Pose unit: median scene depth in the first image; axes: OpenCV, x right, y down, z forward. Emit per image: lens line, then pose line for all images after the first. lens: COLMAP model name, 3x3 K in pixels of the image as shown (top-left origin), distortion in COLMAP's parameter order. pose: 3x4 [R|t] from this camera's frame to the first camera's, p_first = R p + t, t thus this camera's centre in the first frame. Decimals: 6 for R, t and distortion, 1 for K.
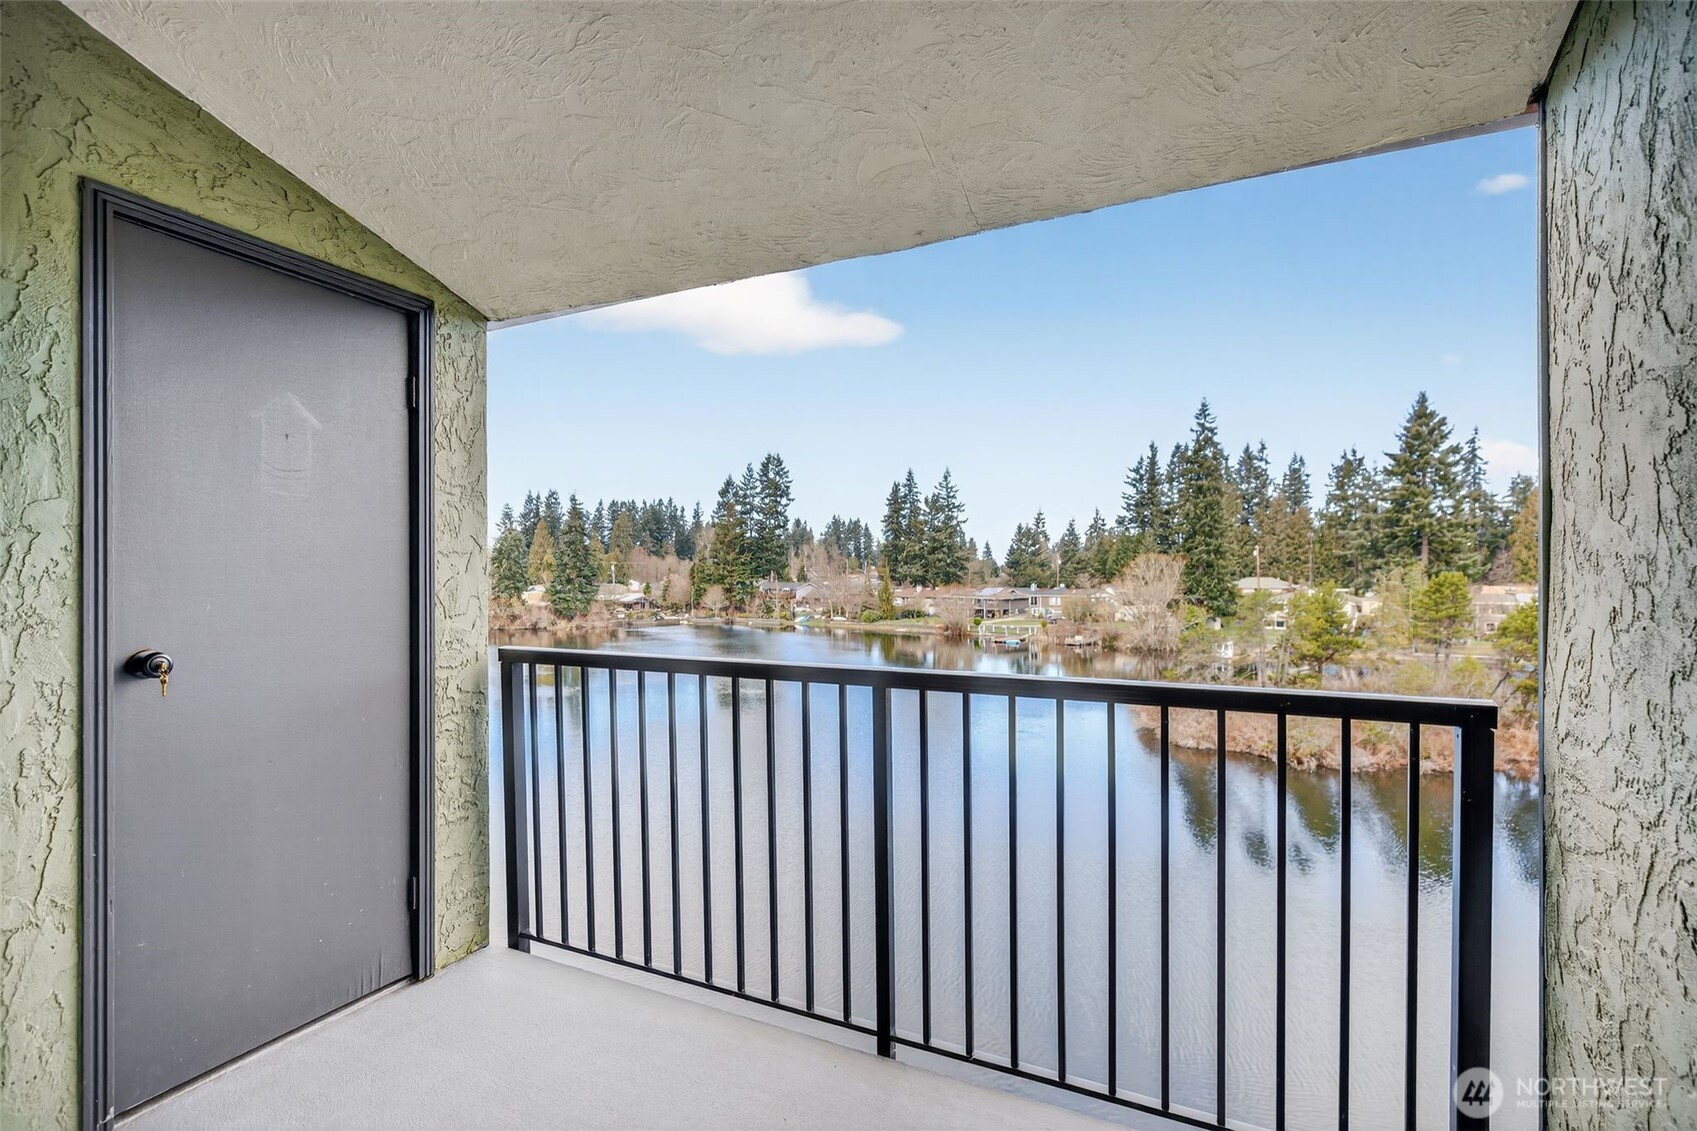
lens RADIAL K [[761.2, 0, 855.9], [0, 761.2, 571.9], [0, 0, 1]] dist [0.000631, 0.000425]
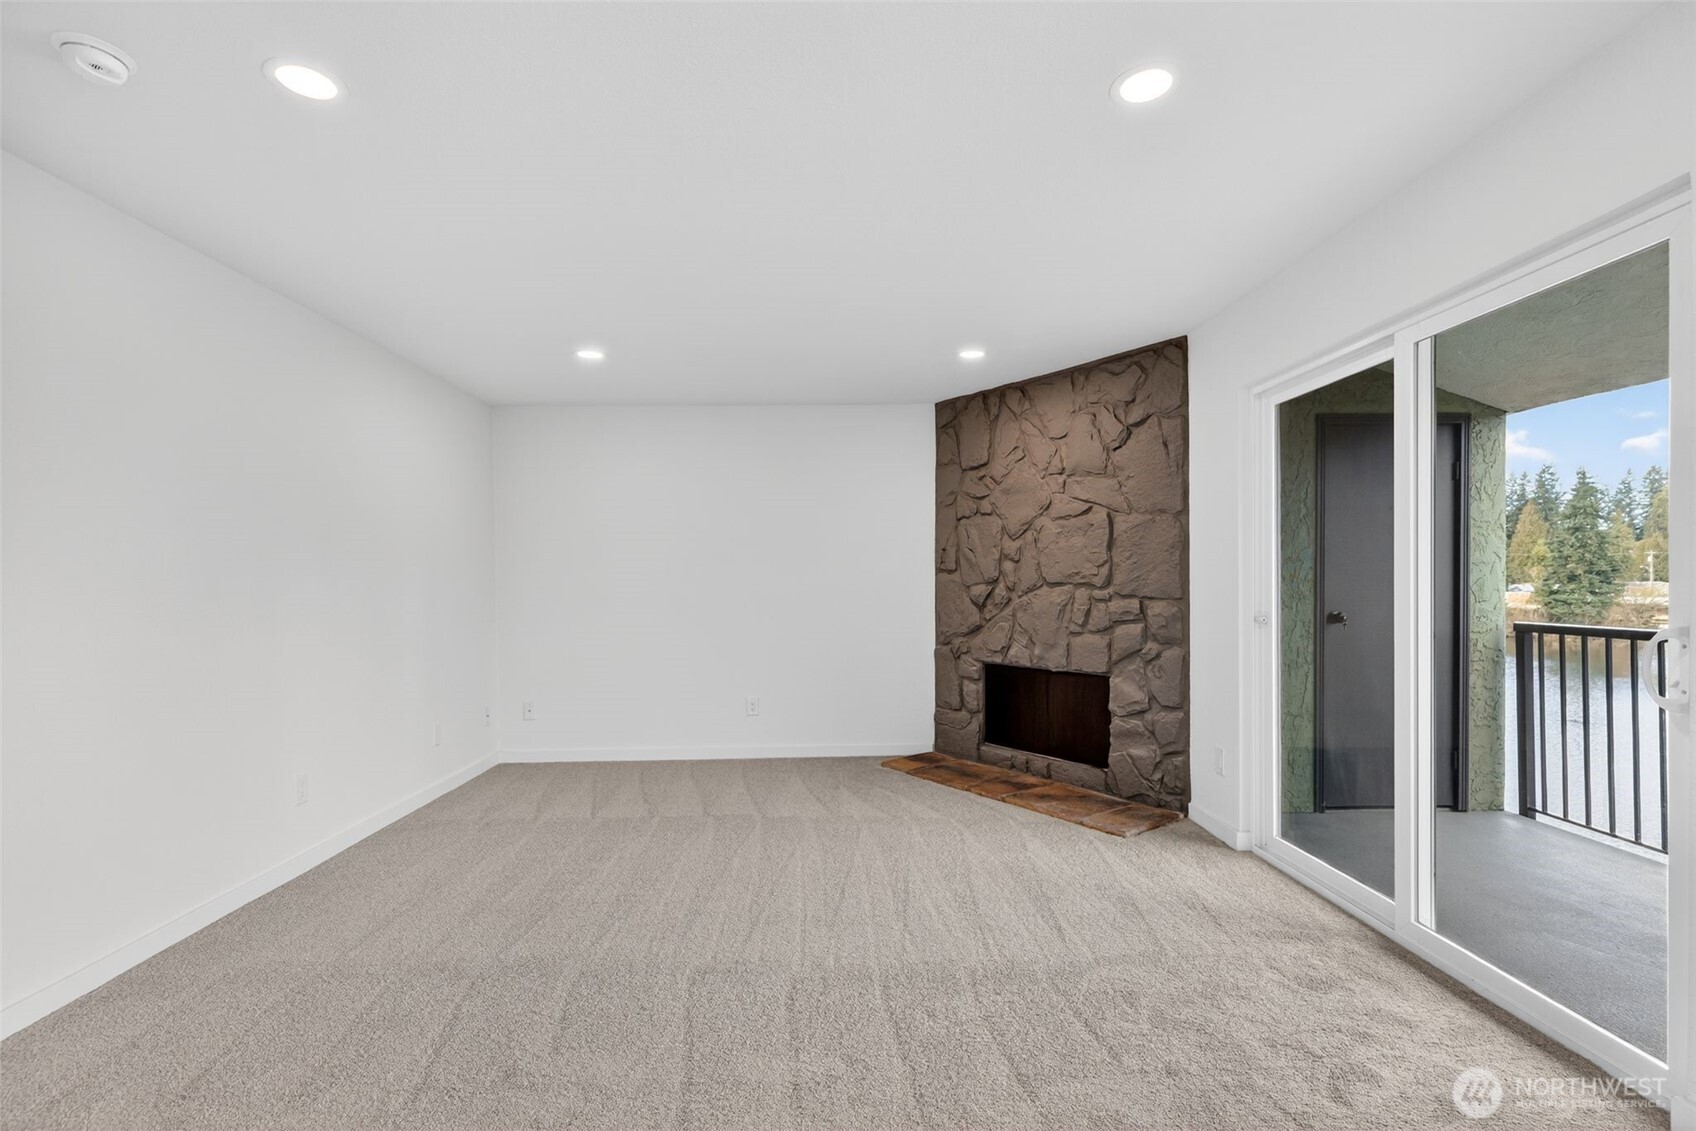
lens RADIAL K [[776.4, 0, 845.5], [0, 776.4, 604.6], [0, 0, 1]] dist [-0.000797, -0.000137]
pose [[0.441972, 0.020104, -0.896804, 0.357227], [0.018759, 0.999323, 0.031648, -0.012883], [0.896833, -0.030811, 0.441295, -0.945641]]
